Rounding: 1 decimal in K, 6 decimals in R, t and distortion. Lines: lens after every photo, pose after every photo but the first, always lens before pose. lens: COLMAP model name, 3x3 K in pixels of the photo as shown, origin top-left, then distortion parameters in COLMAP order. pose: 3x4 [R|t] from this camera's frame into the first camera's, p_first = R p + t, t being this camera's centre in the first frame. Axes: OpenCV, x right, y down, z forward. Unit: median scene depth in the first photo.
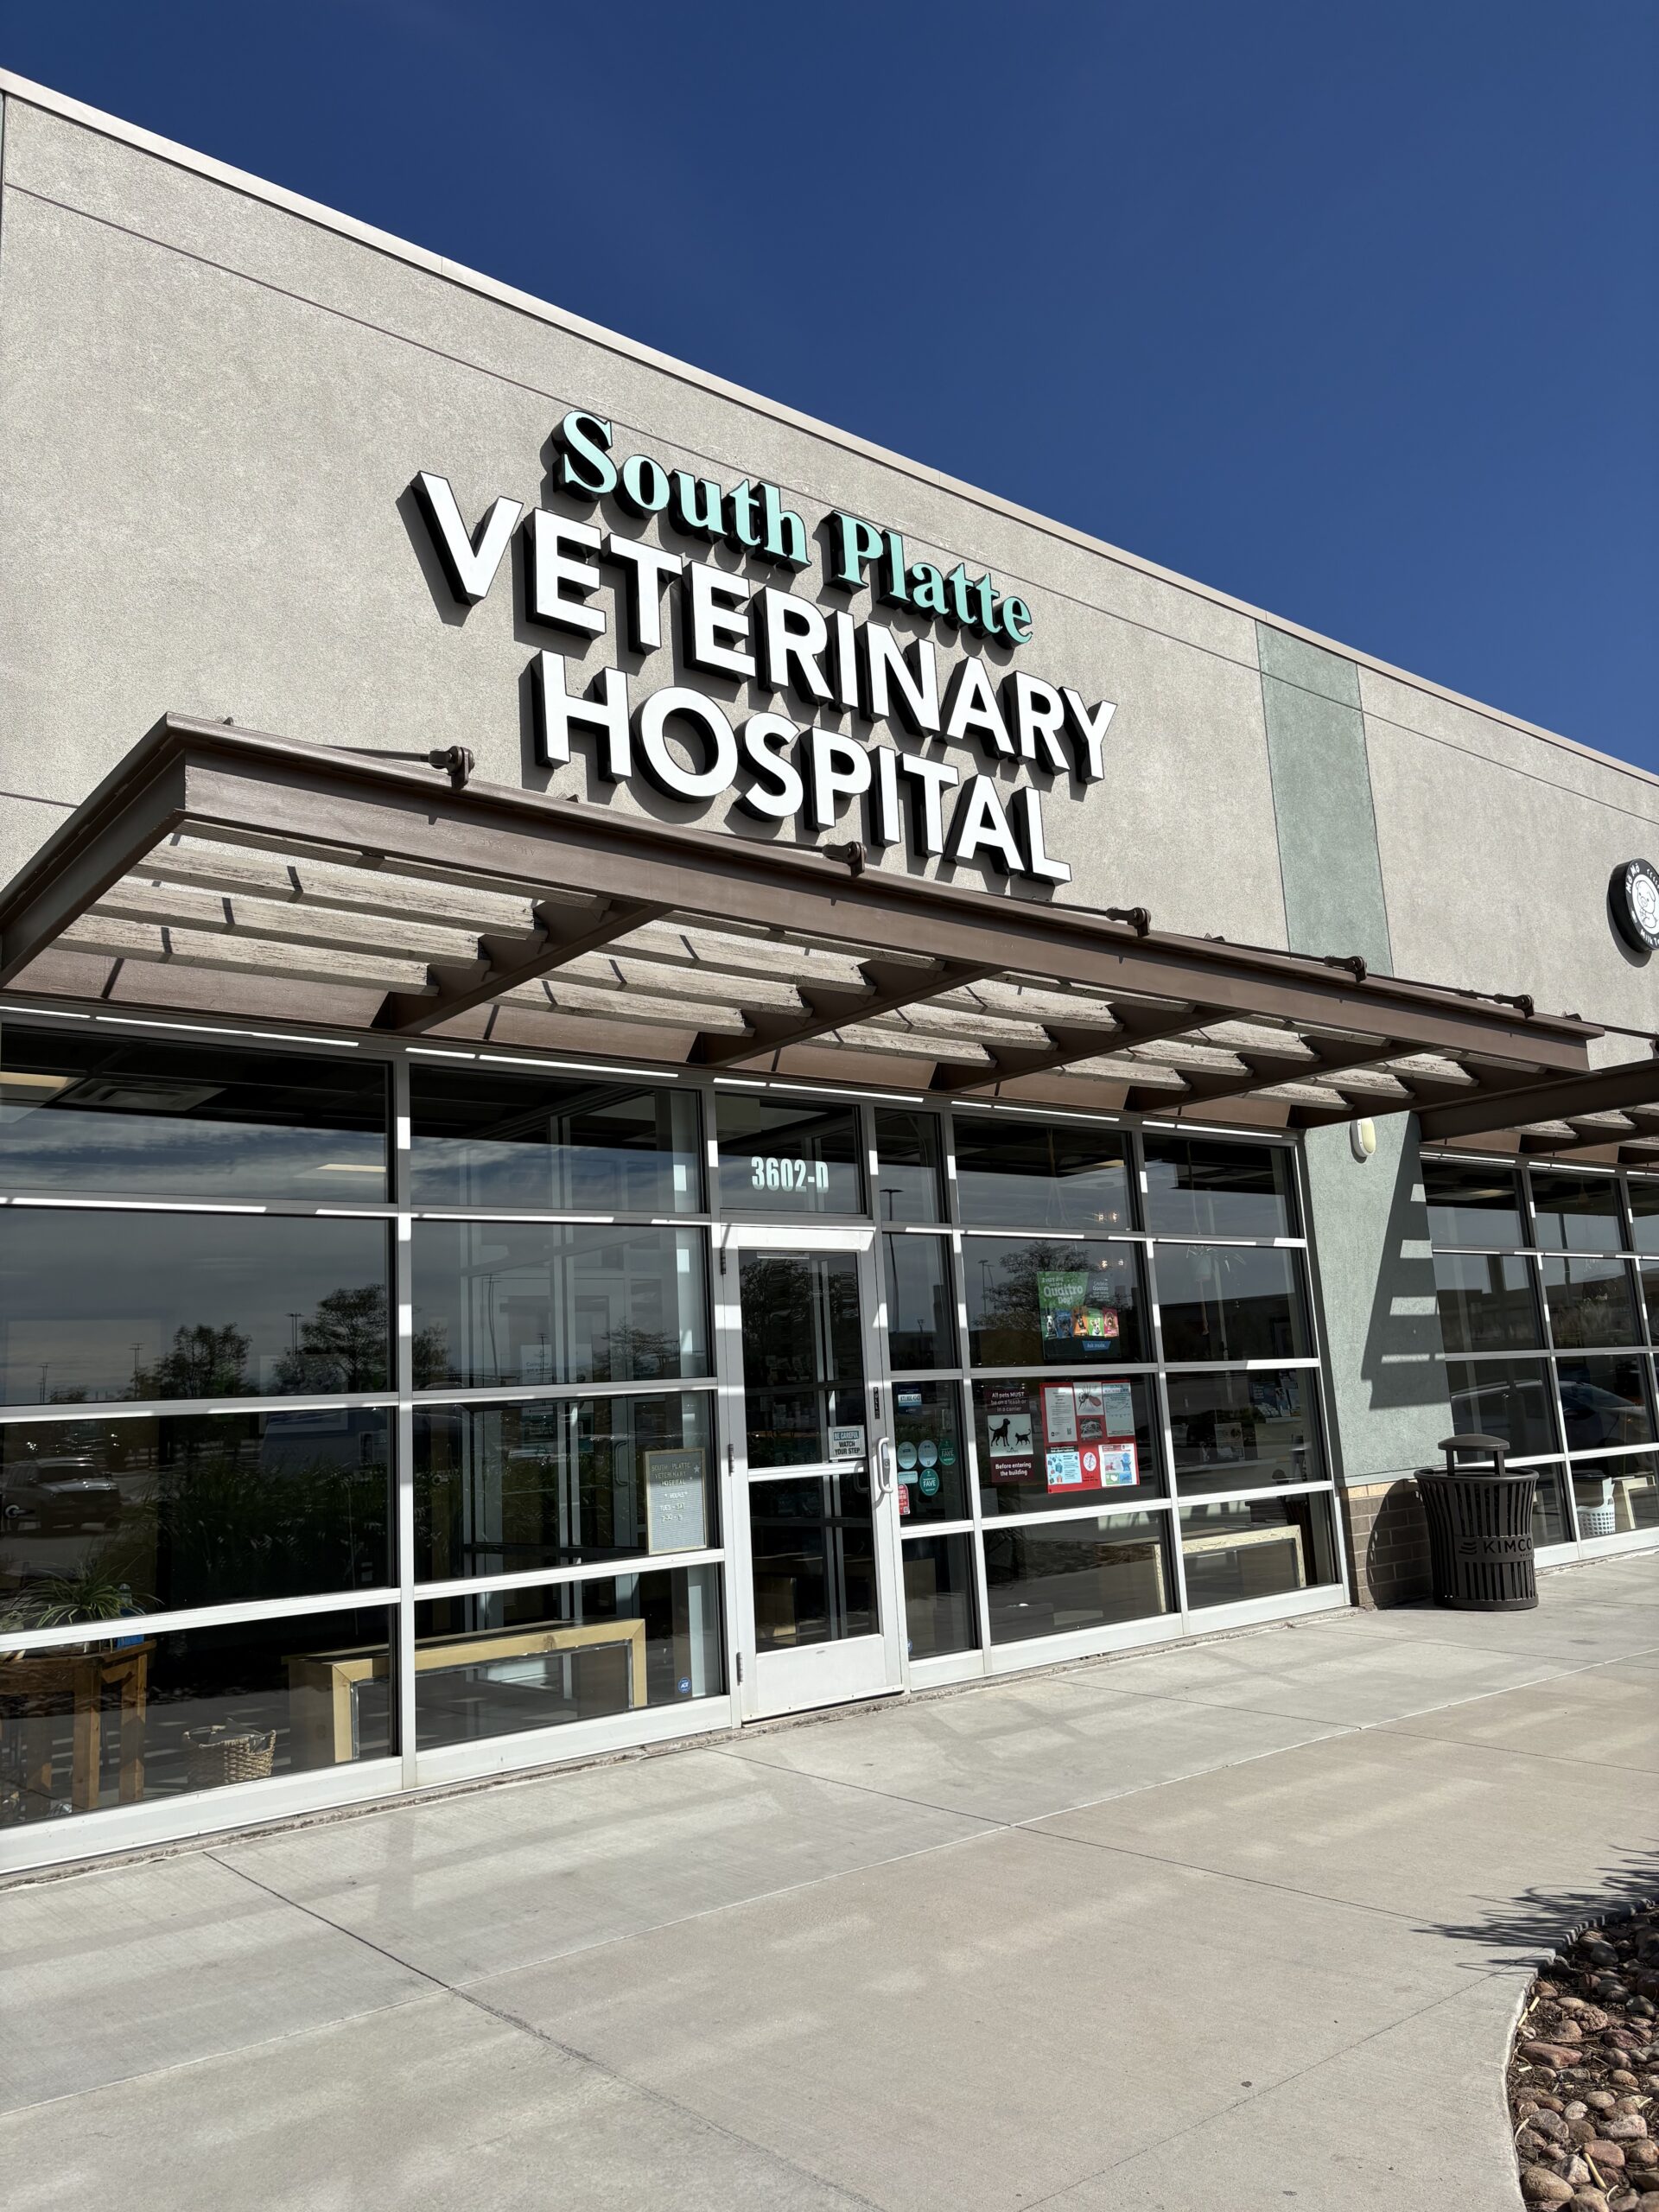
lens RADIAL K [[1682.3, 0, 825.1], [0, 1682.3, 1115.2], [0, 0, 1]] dist [0.073740, -0.038052]
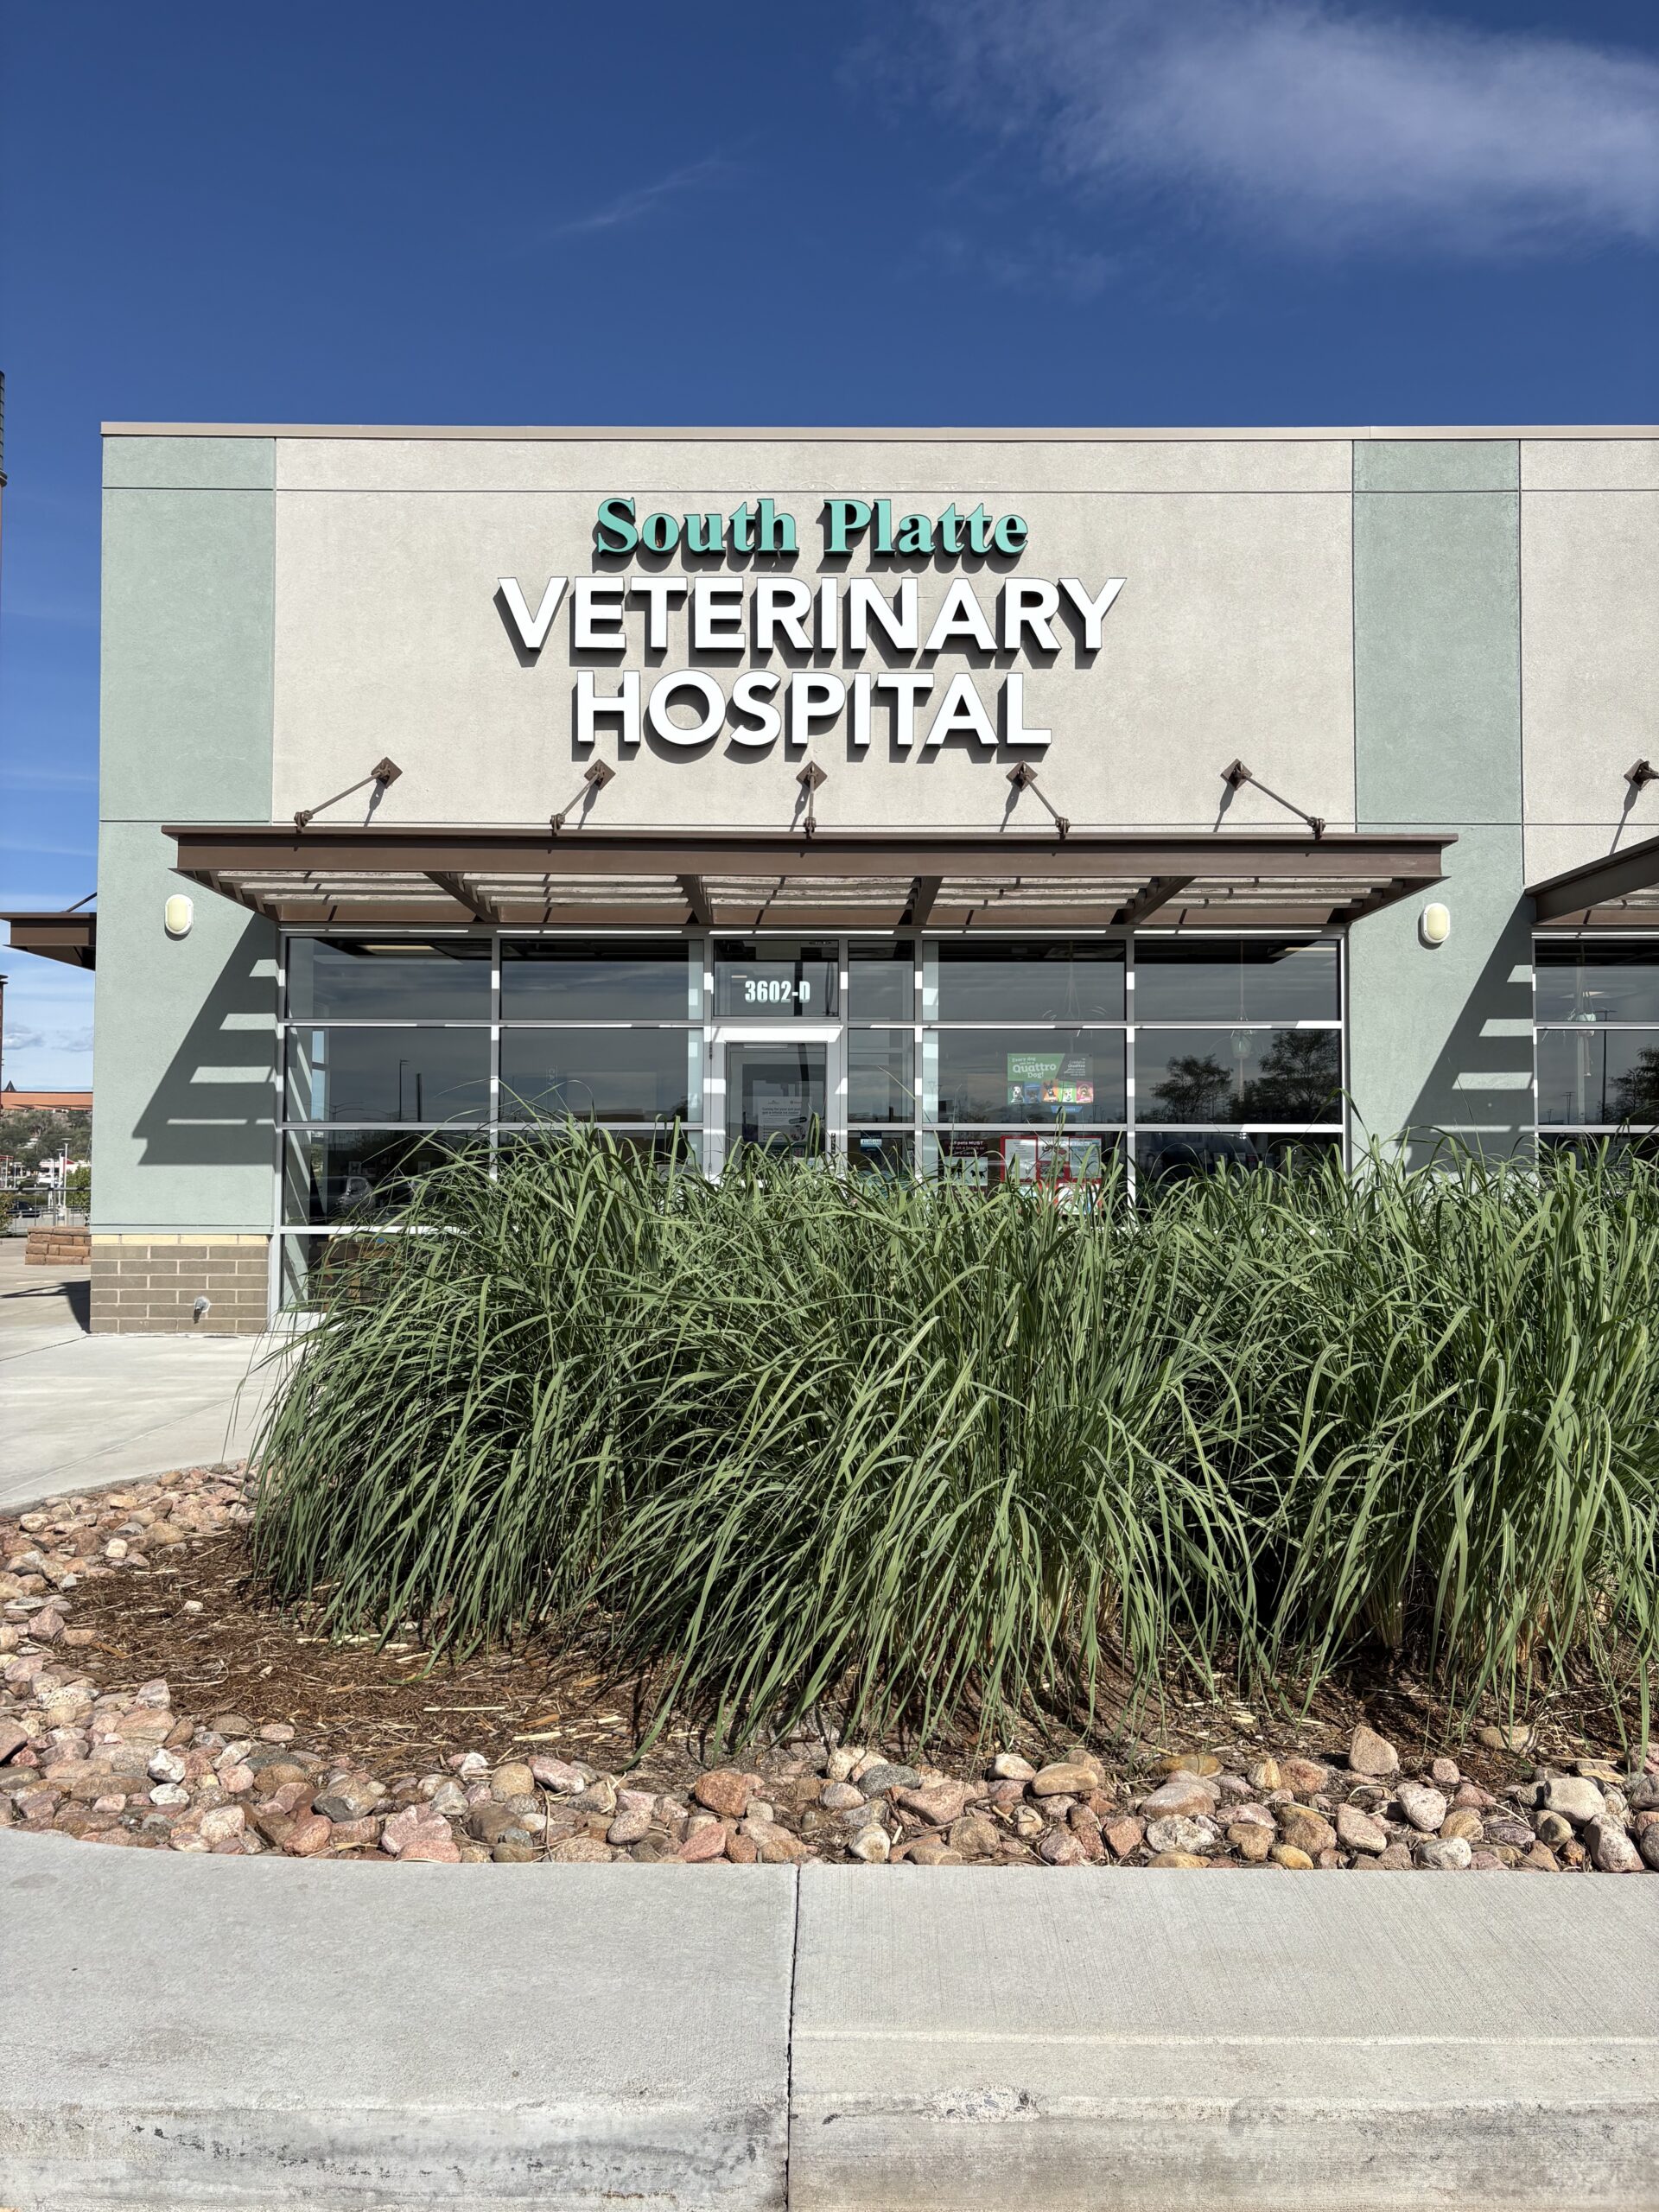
lens RADIAL K [[1682.3, 0, 832.9], [0, 1682.3, 1092.3], [0, 0, 1]] dist [0.073740, -0.038052]
pose [[0.768690, 0.027756, -0.639019, 0.931410], [0.067113, 0.990043, 0.123735, -0.053934], [0.636091, -0.138001, 0.759173, -0.105916]]
